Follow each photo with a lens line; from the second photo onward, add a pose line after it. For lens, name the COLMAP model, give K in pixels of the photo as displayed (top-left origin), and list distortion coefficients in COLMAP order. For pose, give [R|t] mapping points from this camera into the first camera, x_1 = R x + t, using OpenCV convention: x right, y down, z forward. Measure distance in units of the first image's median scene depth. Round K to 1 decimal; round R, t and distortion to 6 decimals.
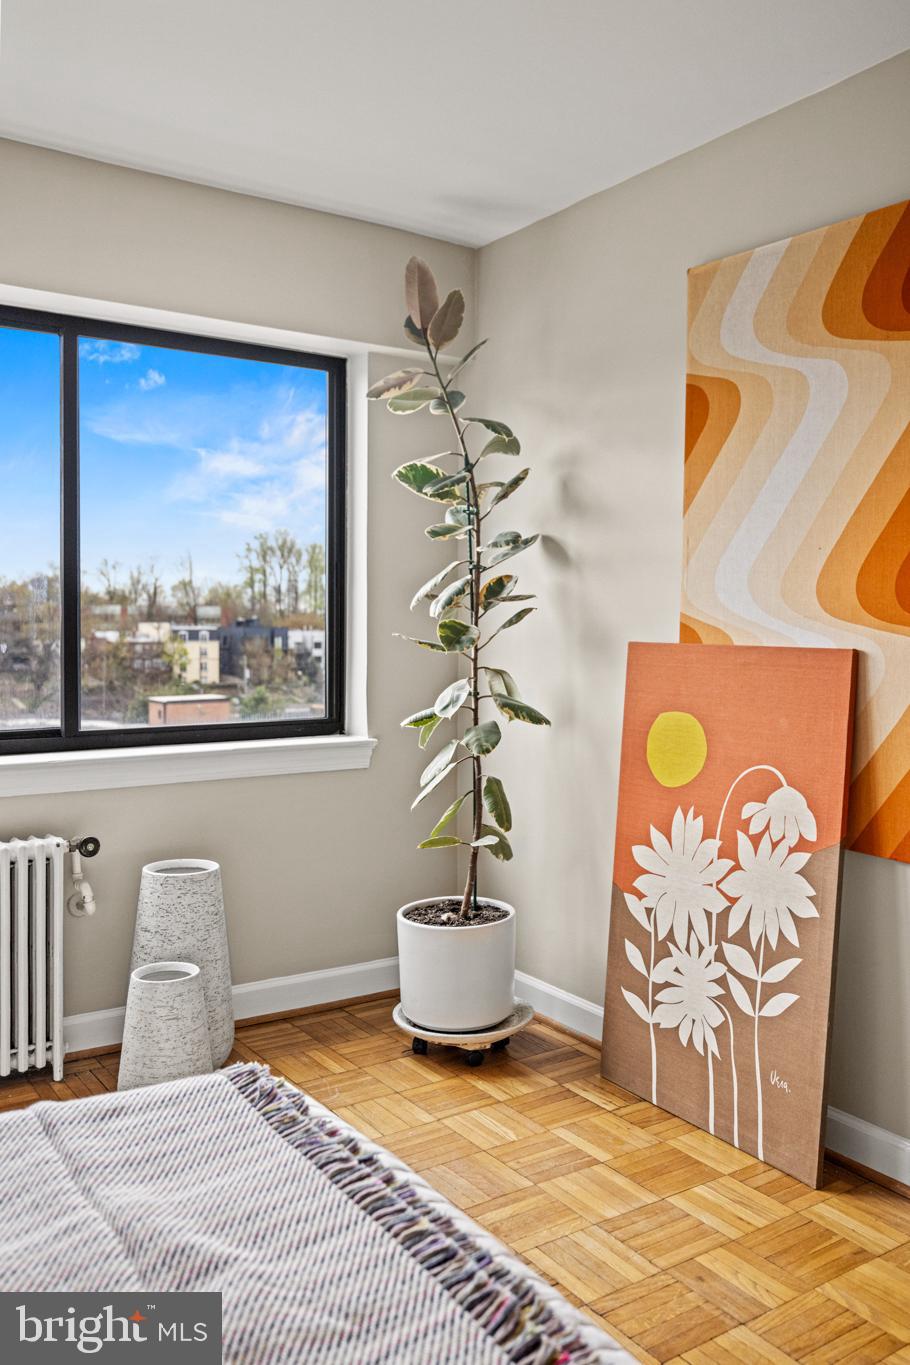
lens RADIAL K [[1126.6, 0, 457.8], [0, 1126.6, 632.5], [0, 0, 1]] dist [0.001775, 0.006877]
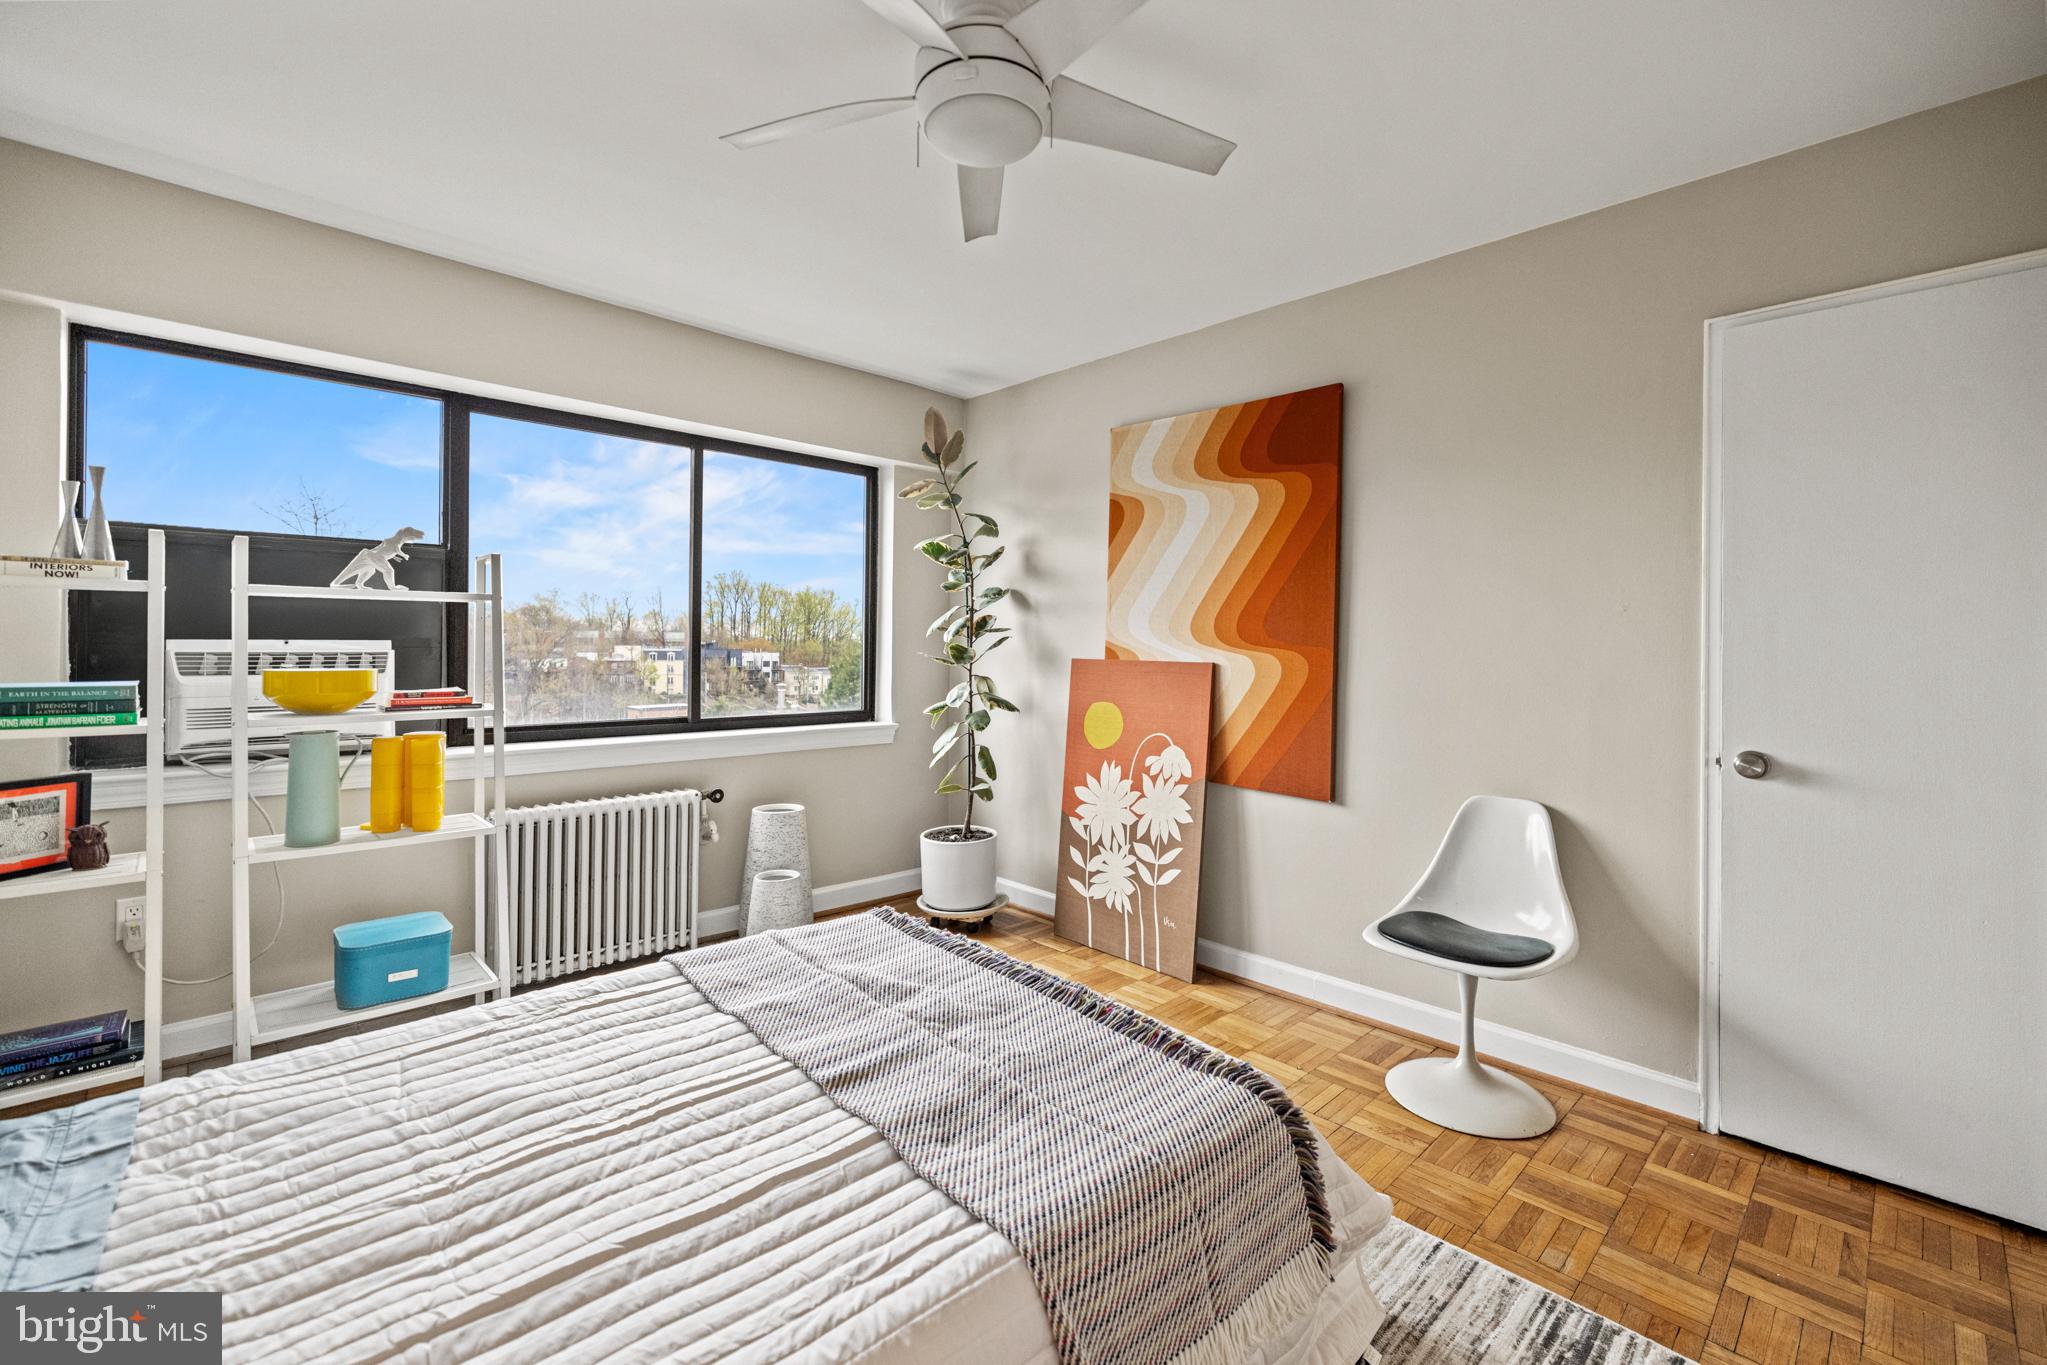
lens RADIAL K [[862.2, 0, 1030.7], [0, 862.2, 638.9], [0, 0, 1]] dist [0.001024, -0.000015]
pose [[0.984759, 0.007656, 0.173755, -0.121567], [-0.004498, 0.999818, -0.018560, 0.003535], [-0.173866, 0.017495, 0.984614, -0.194012]]
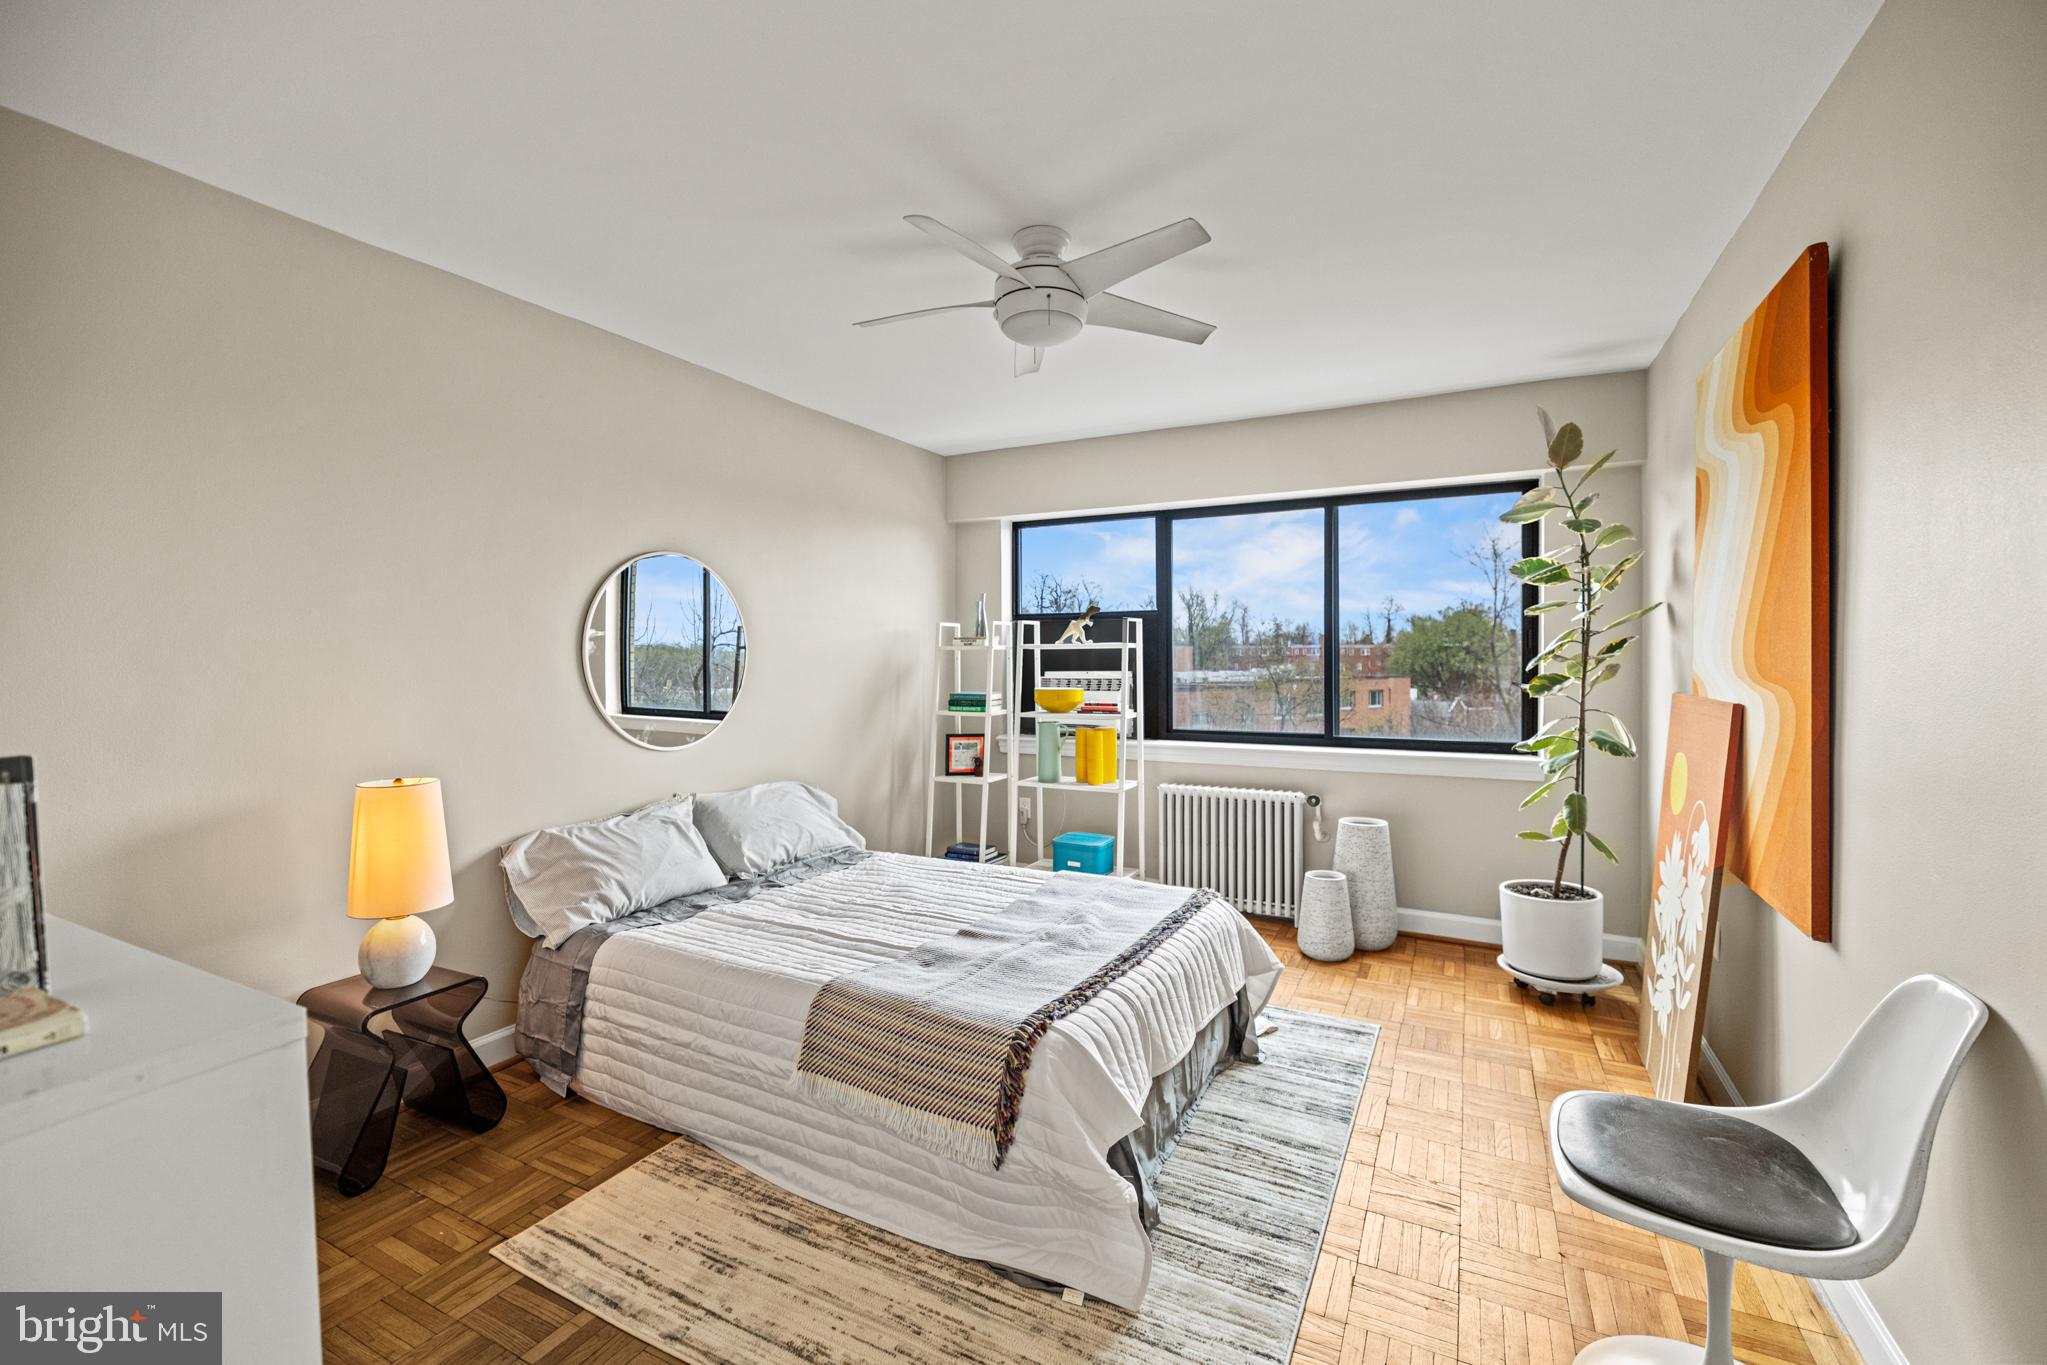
lens RADIAL K [[870.8, 0, 1045.9], [0, 870.8, 663.0], [0, 0, 1]] dist [0.000669, 0.000021]
pose [[0.493685, -0.001909, -0.869639, 0.661157], [-0.006457, 0.999962, -0.005861, -0.014910], [0.869617, 0.008509, 0.493654, -0.039411]]
